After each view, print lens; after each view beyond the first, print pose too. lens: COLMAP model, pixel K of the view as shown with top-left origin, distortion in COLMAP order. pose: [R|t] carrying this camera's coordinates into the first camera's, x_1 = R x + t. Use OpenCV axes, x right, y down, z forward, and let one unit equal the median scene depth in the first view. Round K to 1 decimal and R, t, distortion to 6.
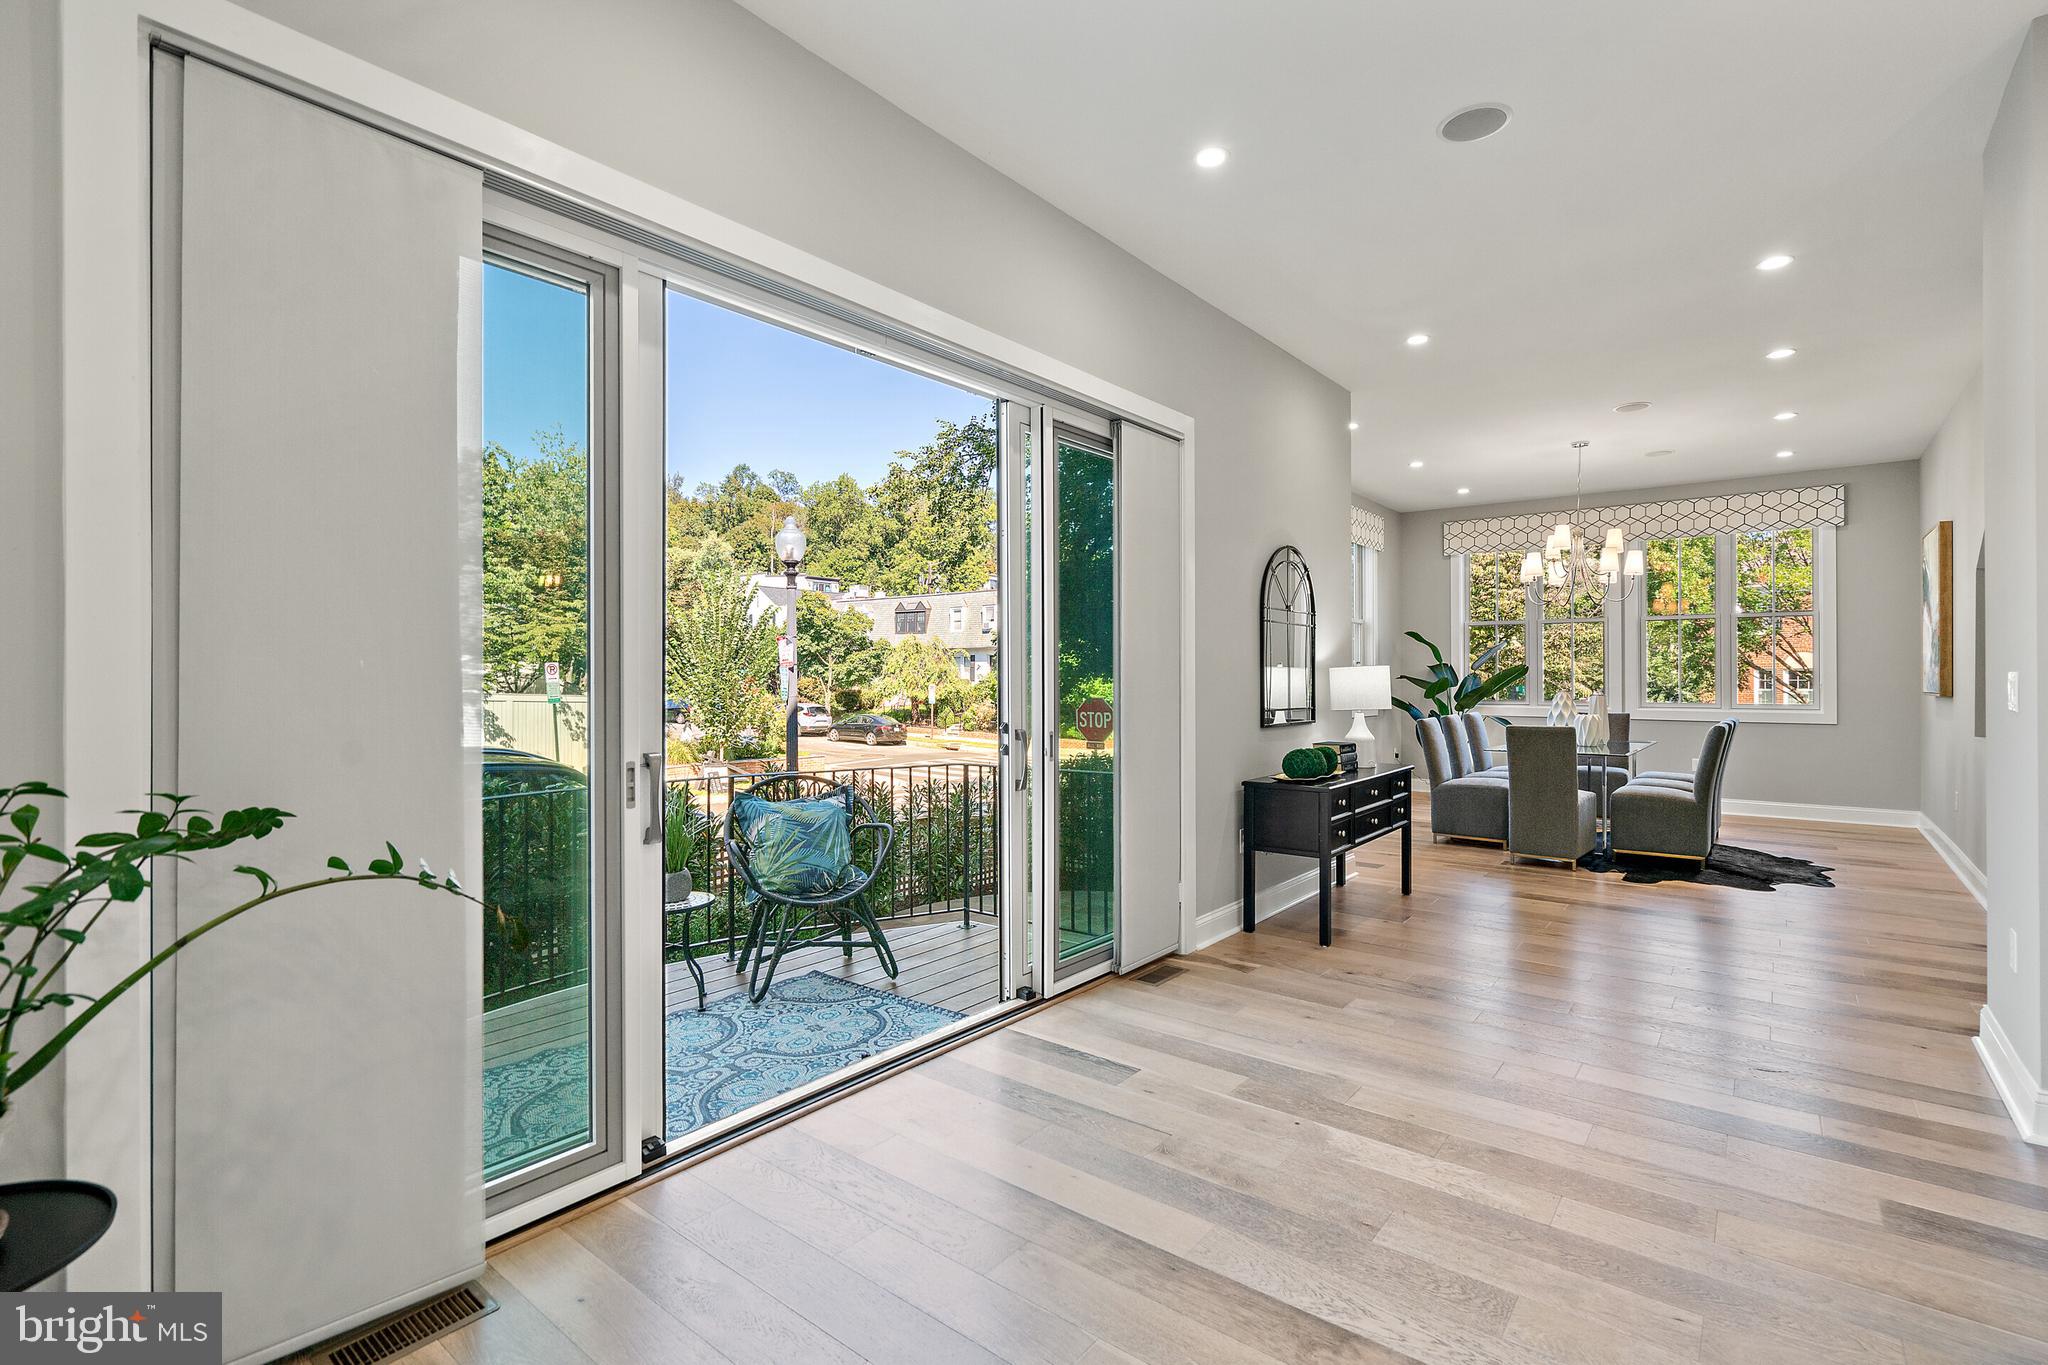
lens RADIAL K [[933.4, 0, 1028.3], [0, 933.4, 679.2], [0, 0, 1]] dist [-0.003907, 0.002721]
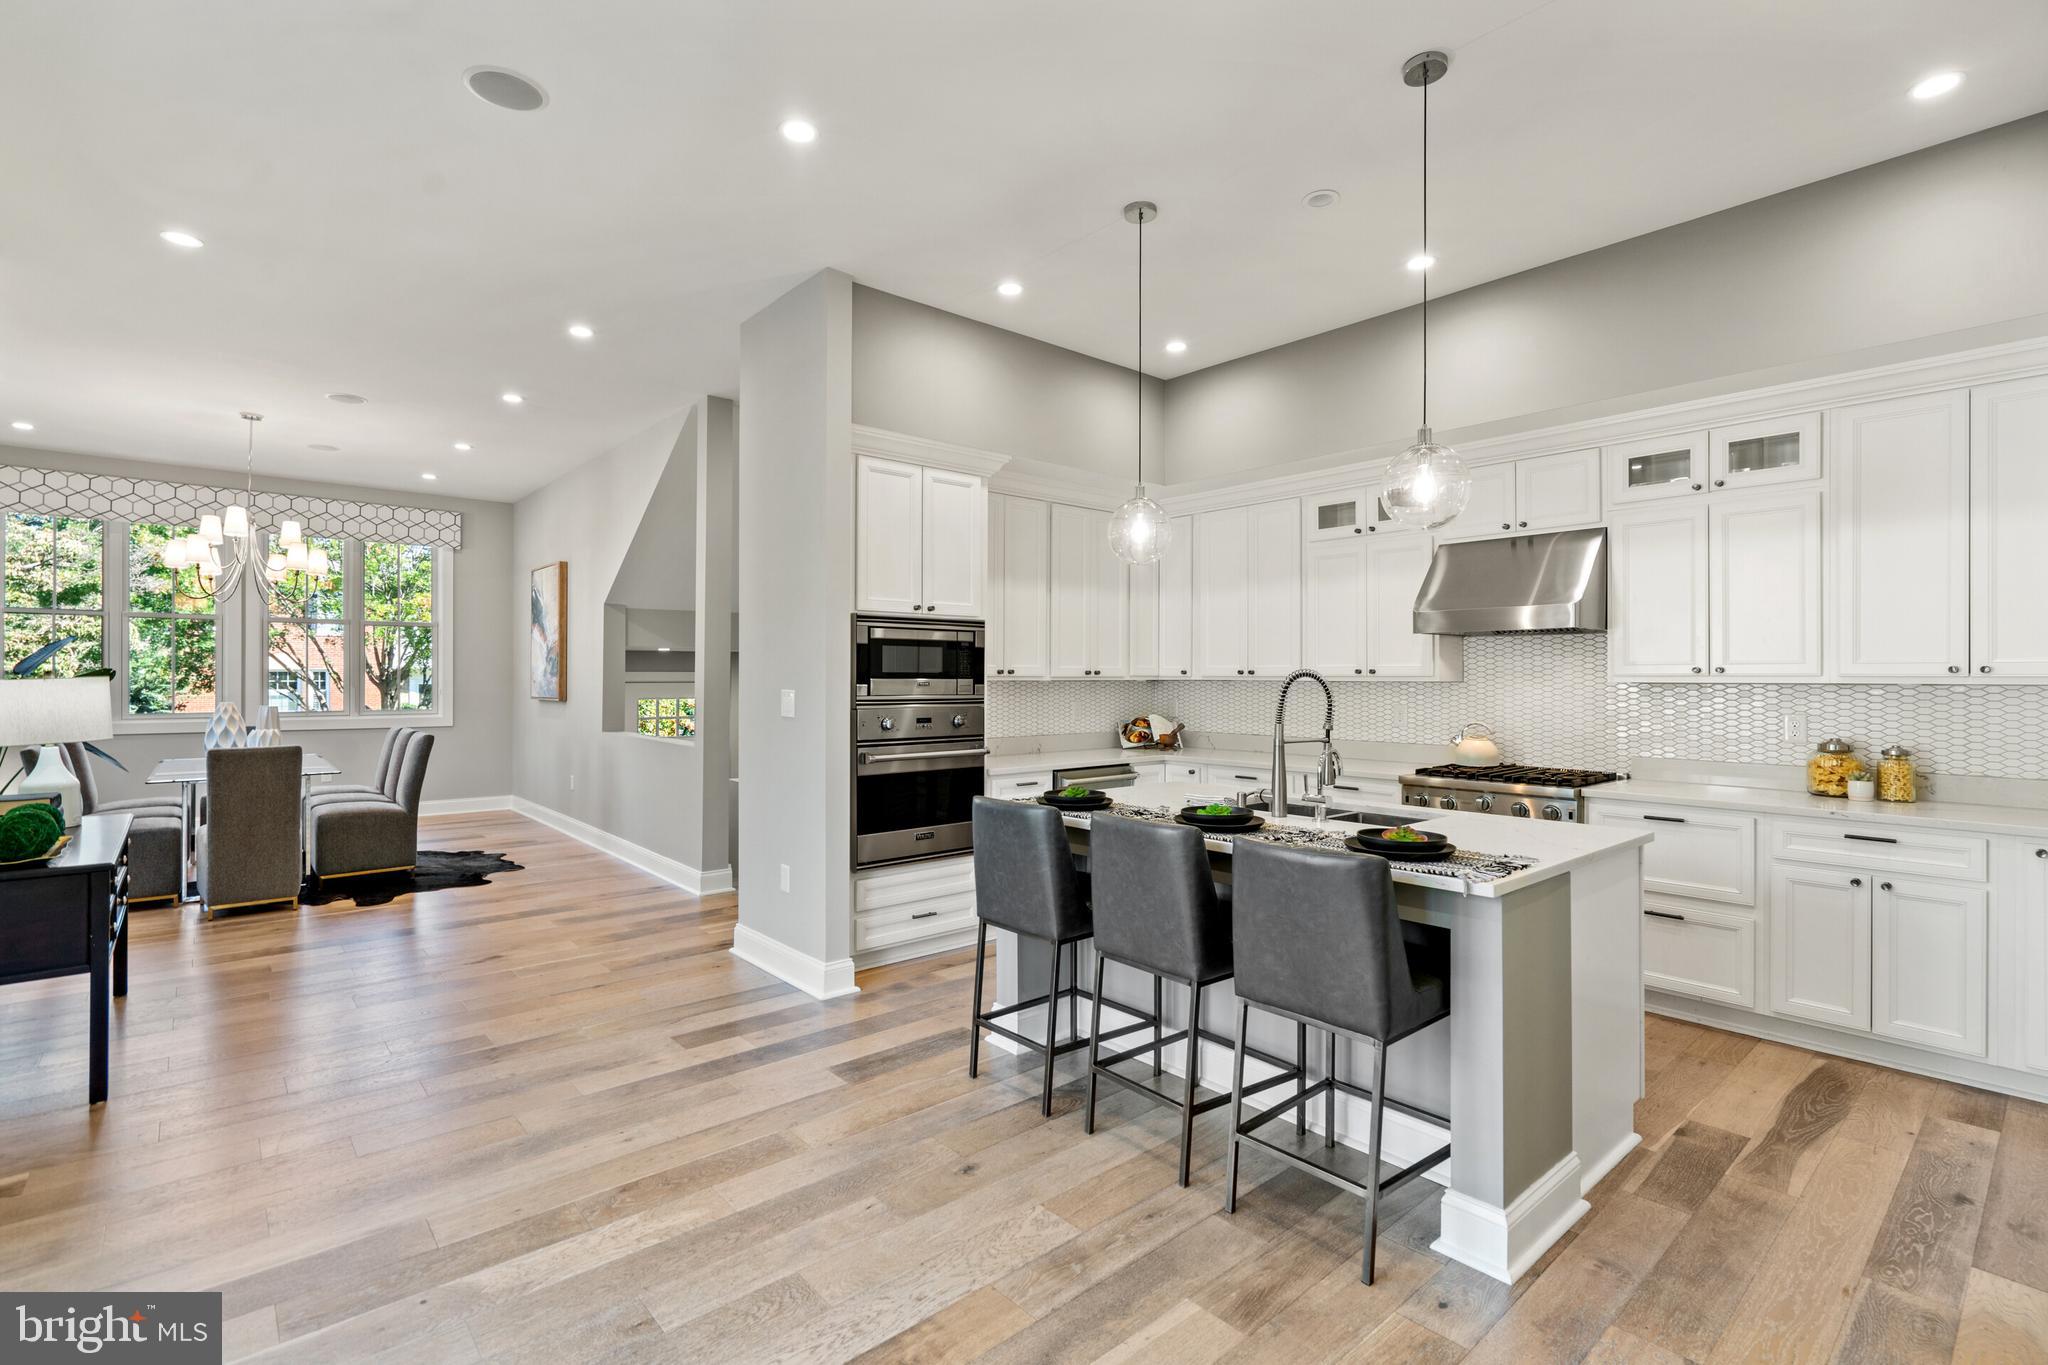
lens RADIAL K [[933.4, 0, 1023.2], [0, 933.4, 679.8], [0, 0, 1]] dist [-0.003907, 0.002721]
pose [[0.172602, 0.002038, 0.984990, -0.155746], [-0.004423, 0.999989, -0.001294, -0.011677], [-0.984982, -0.004133, 0.172609, 0.166858]]
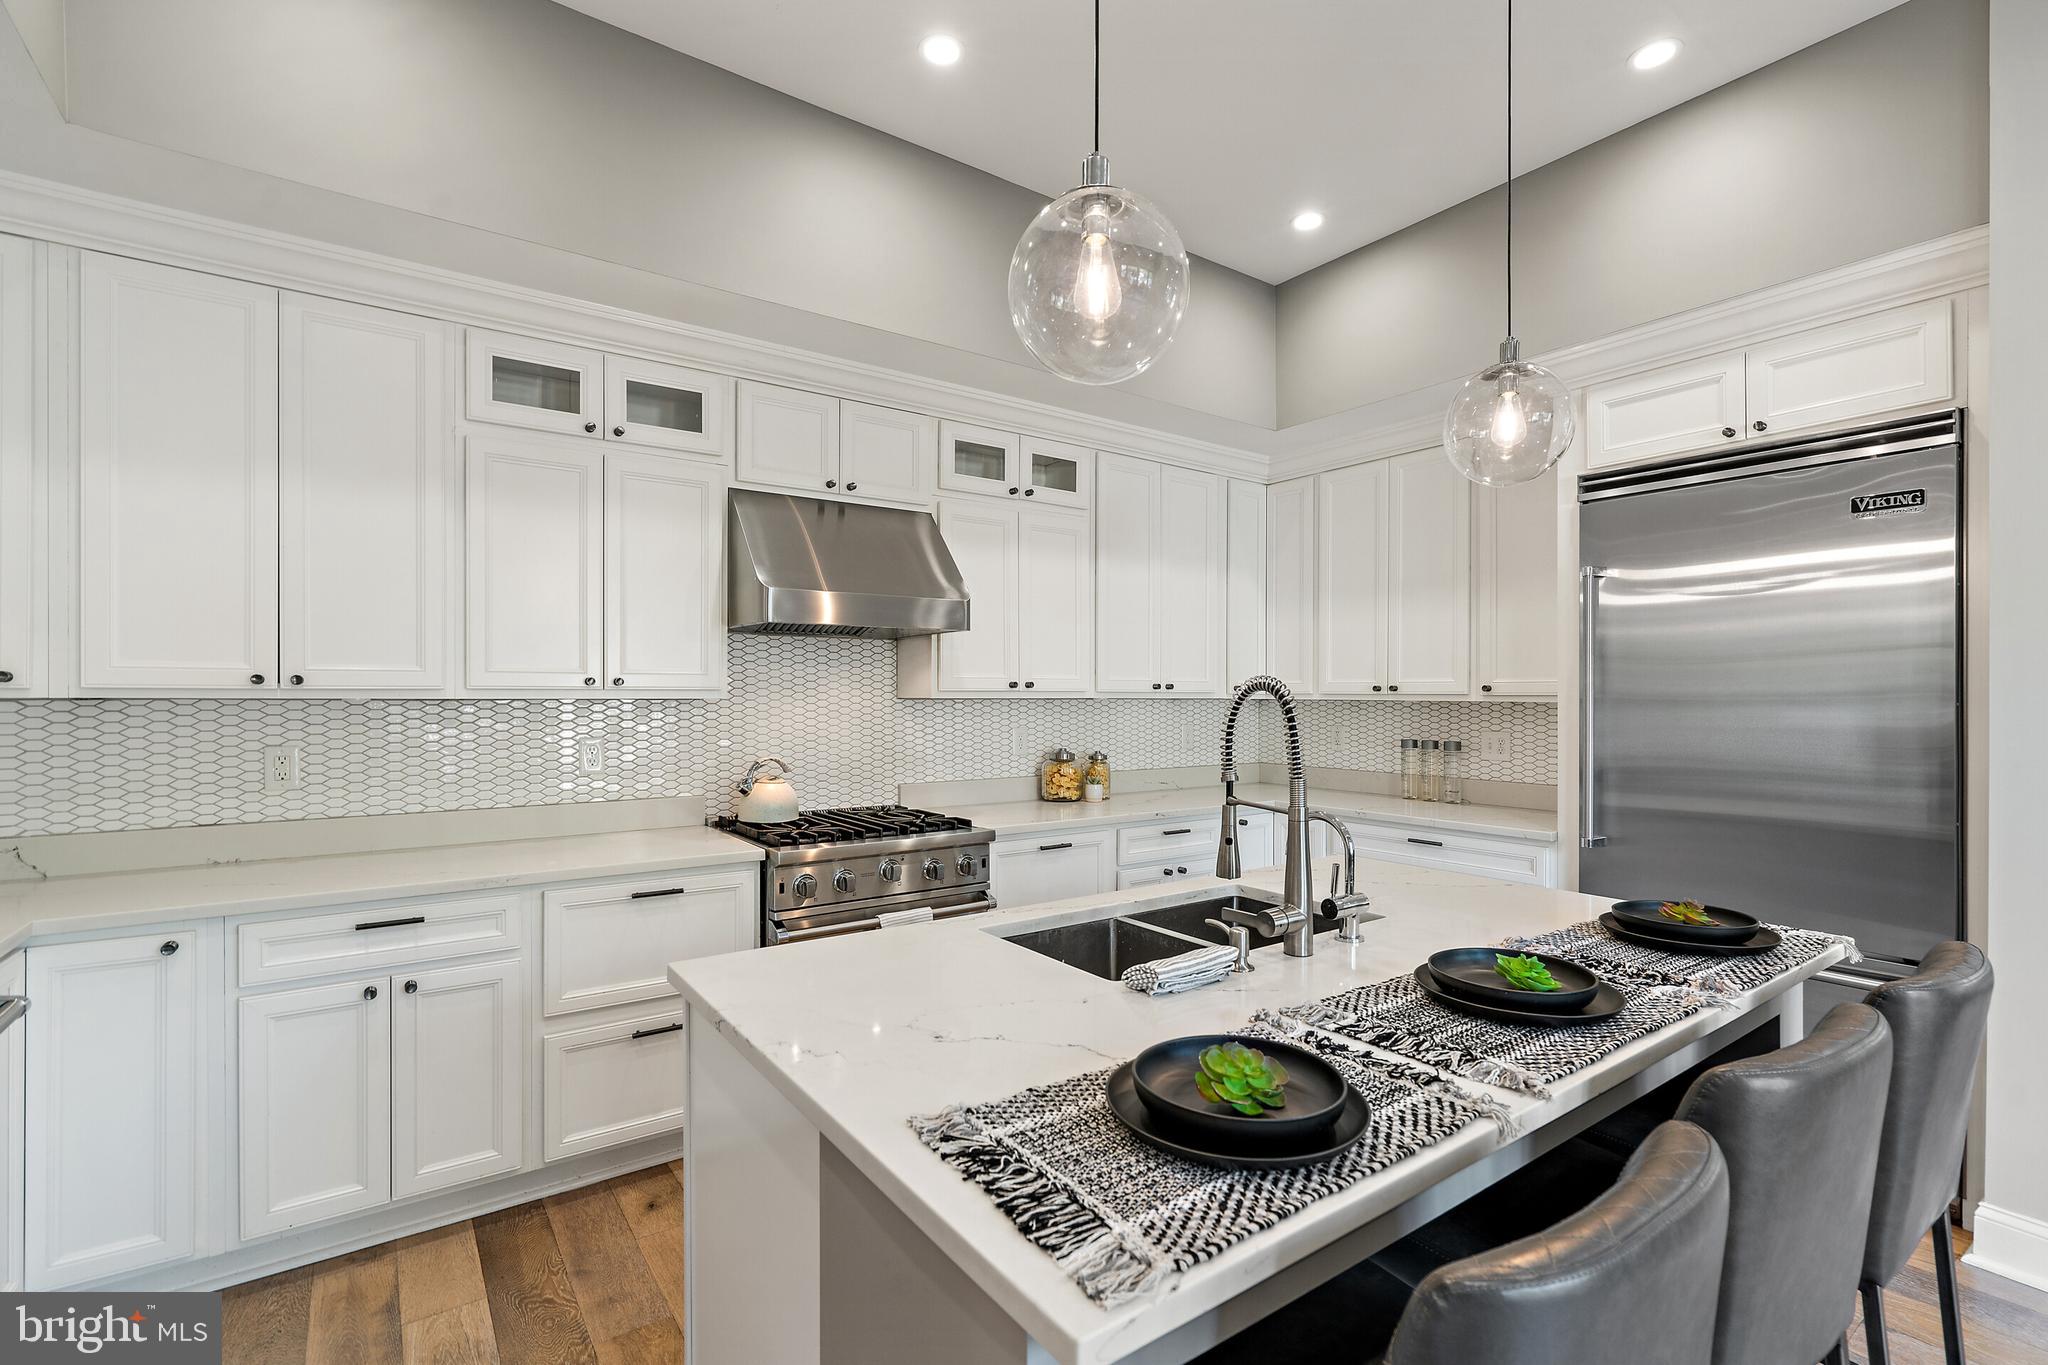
lens RADIAL K [[933.4, 0, 1026.0], [0, 933.4, 692.5], [0, 0, 1]] dist [-0.003907, 0.002721]
pose [[-0.964161, 0.002323, 0.265309, 0.354965], [0.001083, 0.999988, -0.004817, -0.013150], [-0.265317, -0.004357, -0.964151, 0.390121]]
